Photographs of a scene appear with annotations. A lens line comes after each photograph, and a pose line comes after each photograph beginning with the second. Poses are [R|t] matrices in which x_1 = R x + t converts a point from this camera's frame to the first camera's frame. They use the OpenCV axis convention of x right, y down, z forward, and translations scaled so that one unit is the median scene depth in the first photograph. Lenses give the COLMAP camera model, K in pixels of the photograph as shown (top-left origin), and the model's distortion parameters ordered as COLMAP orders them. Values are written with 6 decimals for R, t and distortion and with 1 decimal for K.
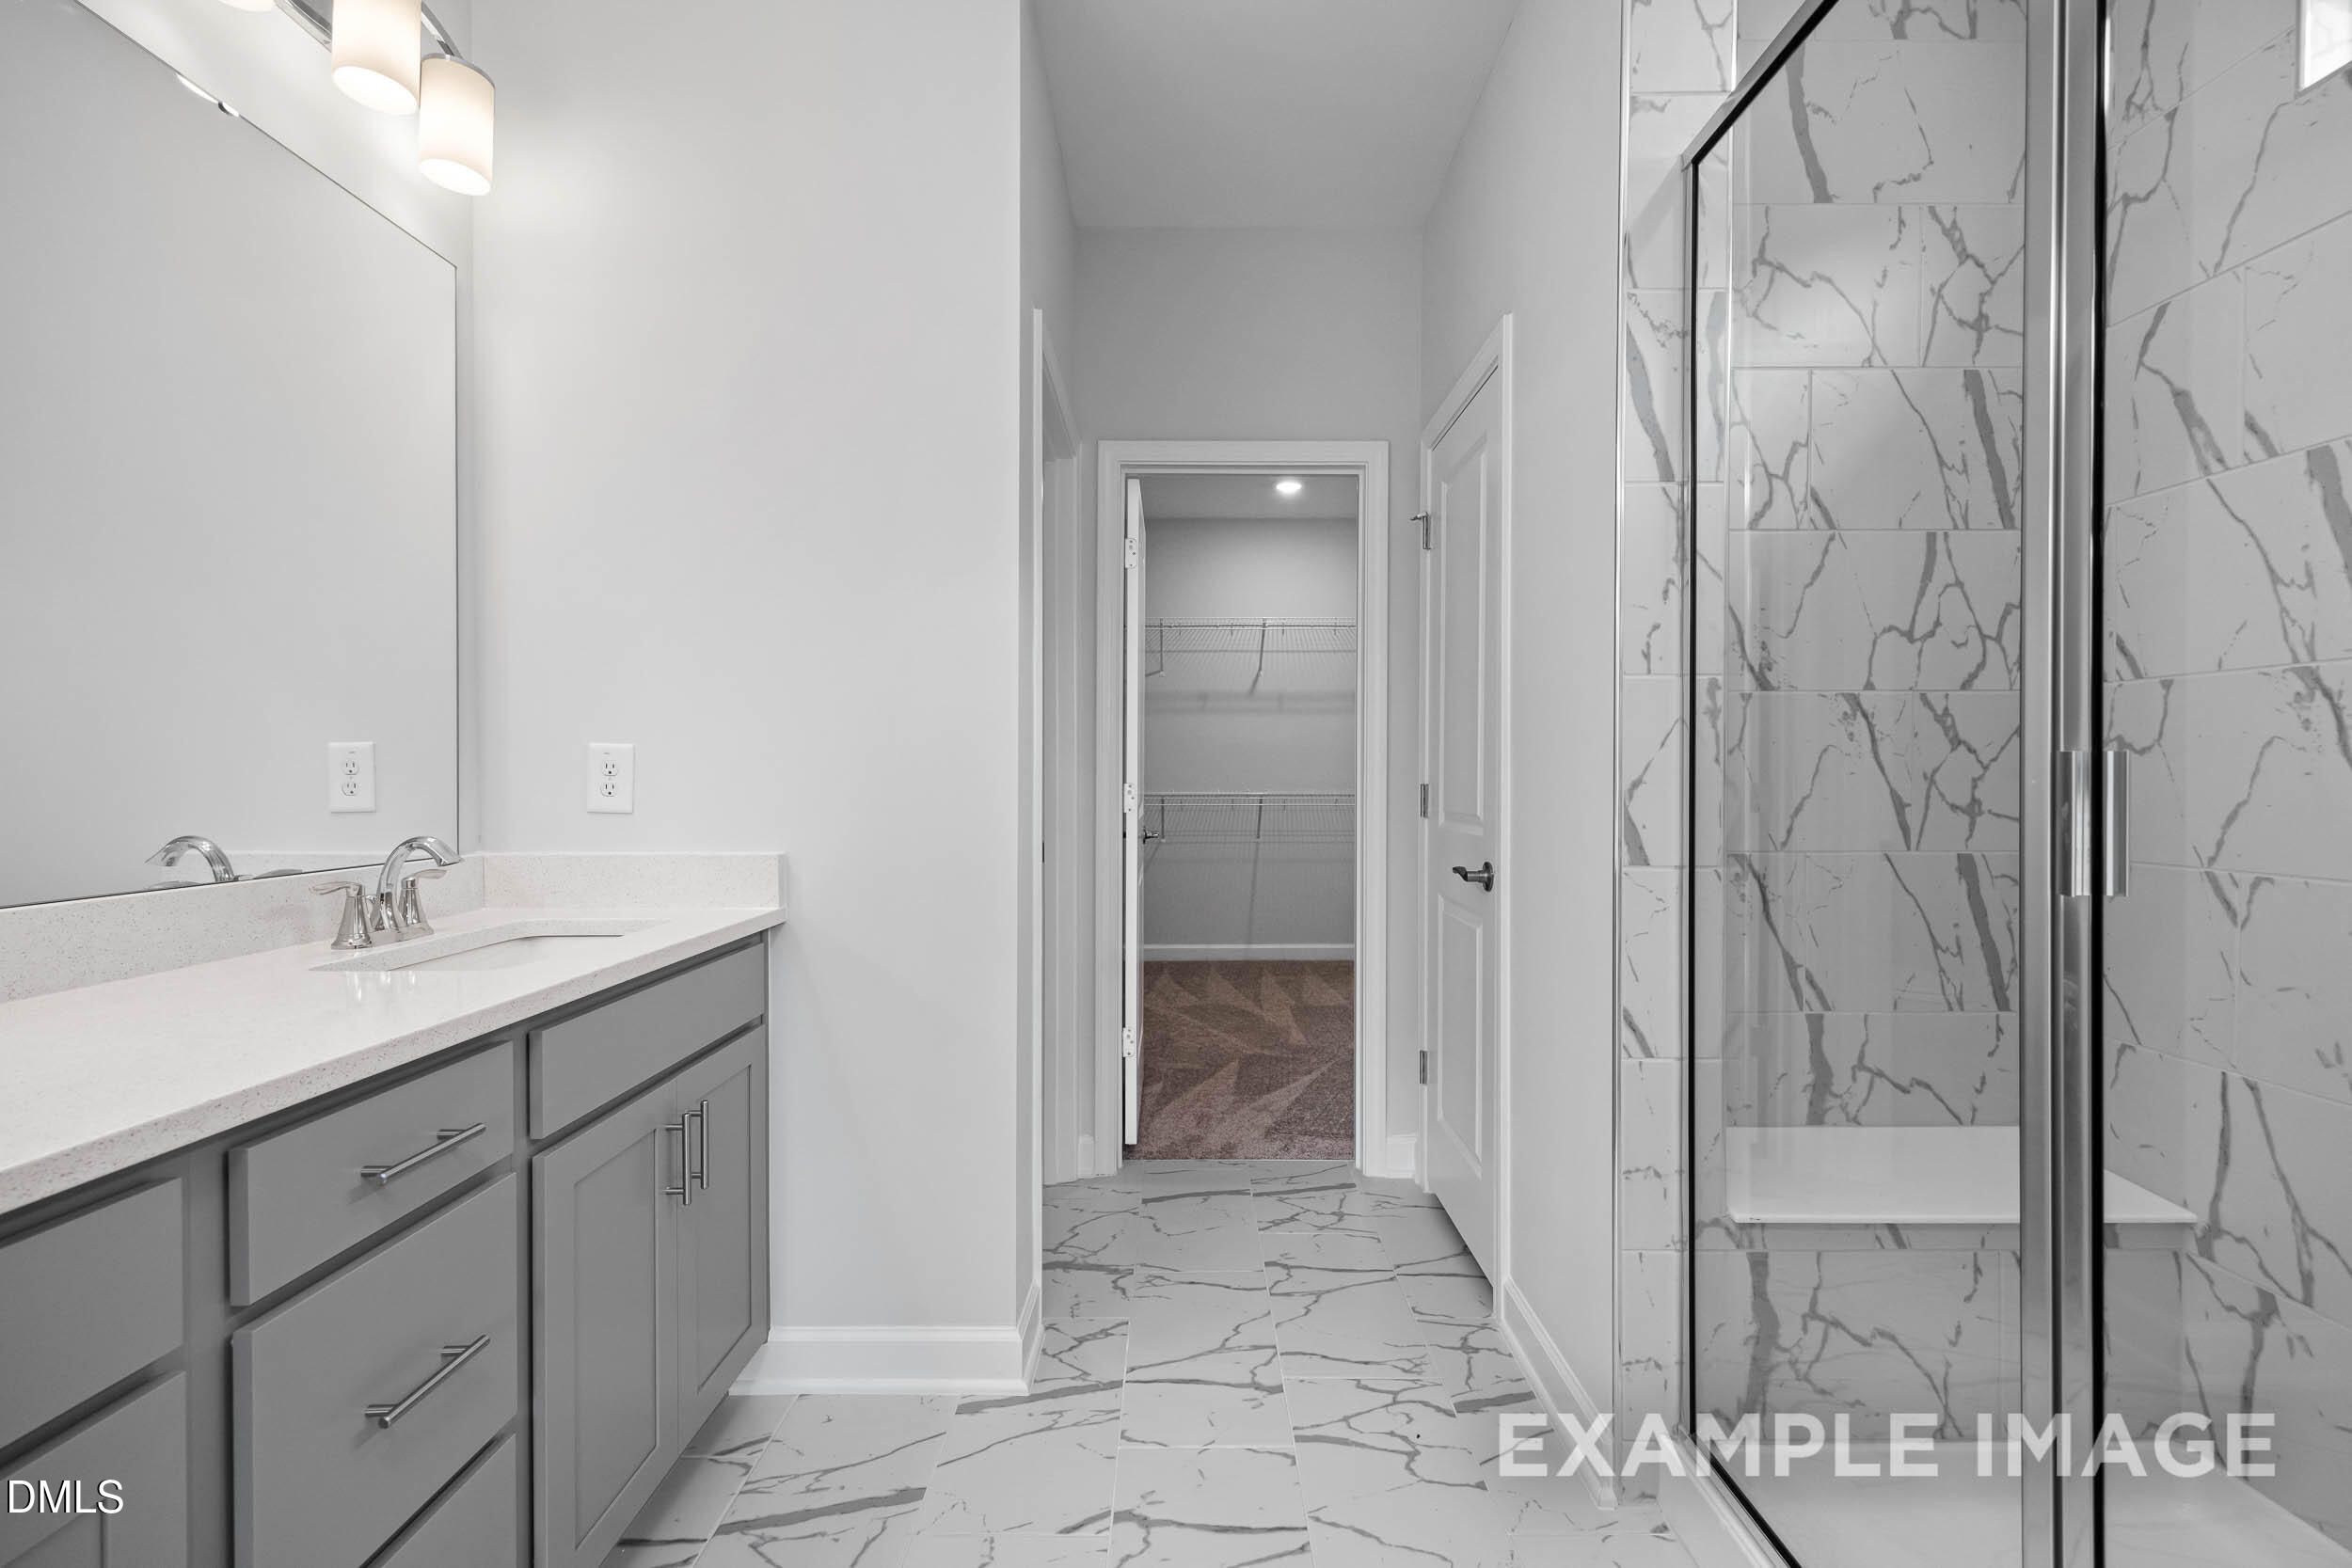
lens RADIAL K [[1152.1, 0, 1176.0], [0, 1152.1, 784.0], [0, 0, 1]] dist [-0.000571, -0.000125]
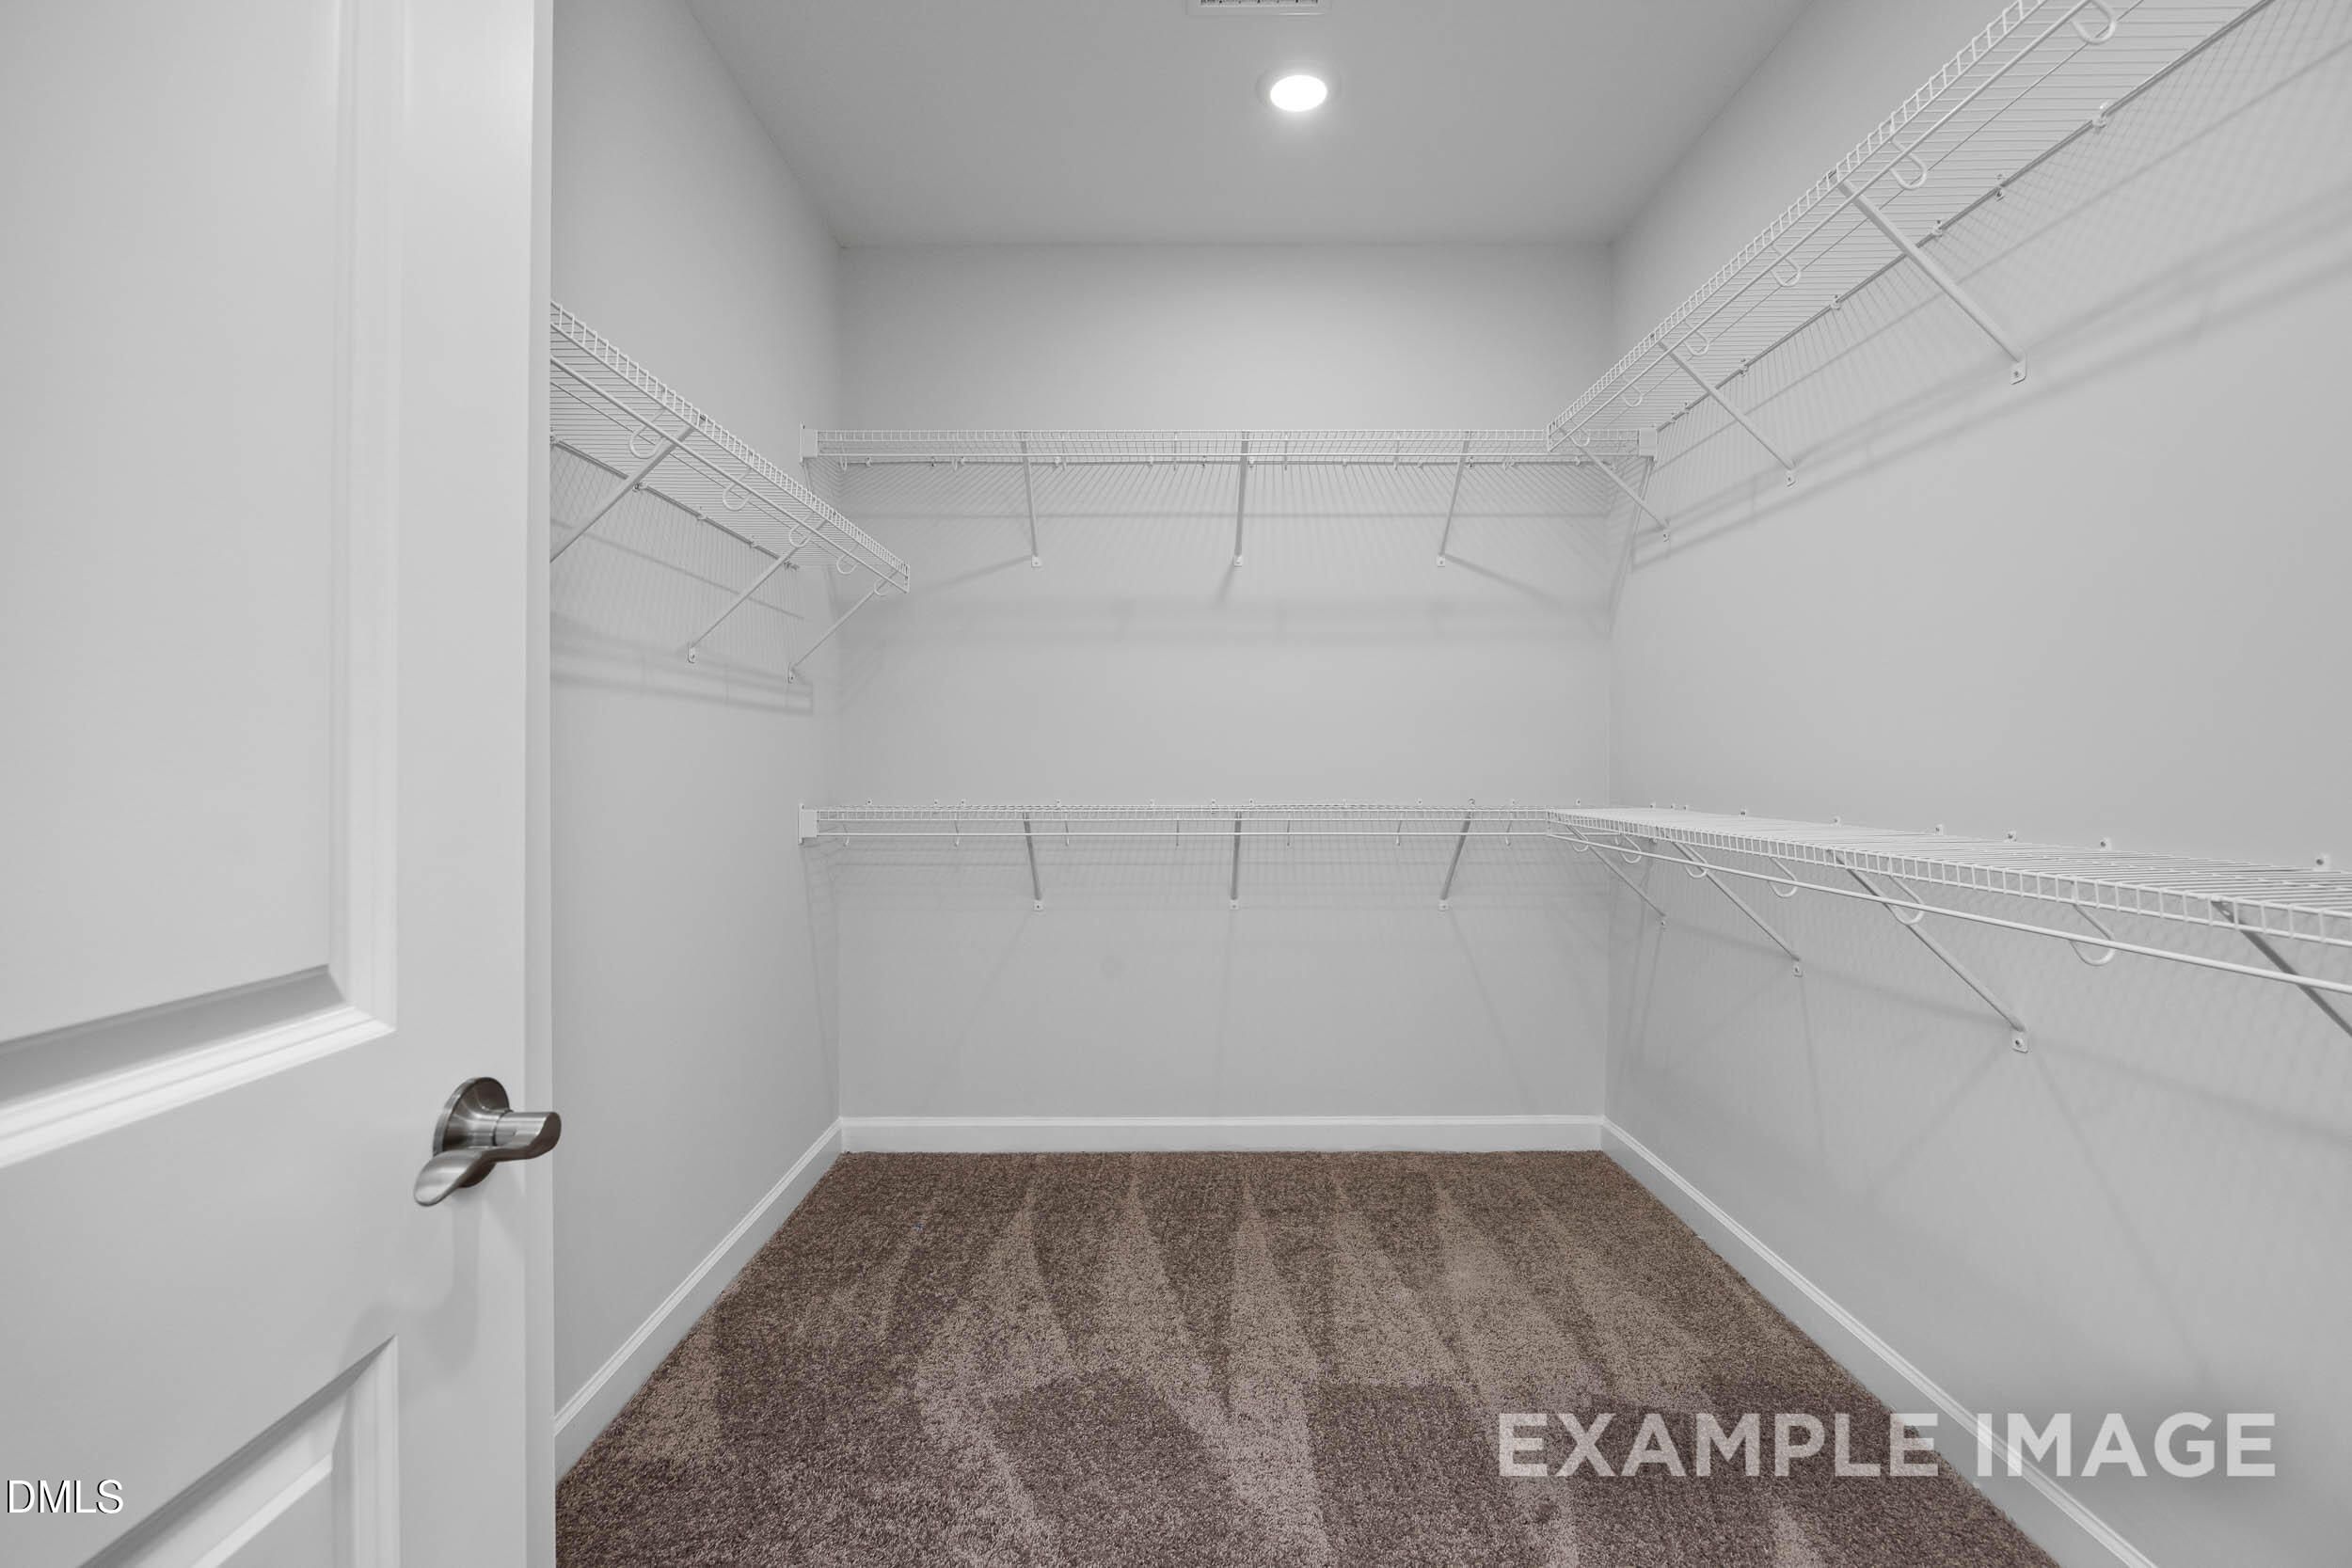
lens RADIAL K [[1152.1, 0, 1176.0], [0, 1152.1, 784.0], [0, 0, 1]] dist [-0.000571, -0.000125]
pose [[1.000000, -0.000264, -0.000412, 0.046399], [0.000264, 1.000000, -0.000800, -0.000107], [0.000412, 0.000800, 1.000000, 0.508928]]
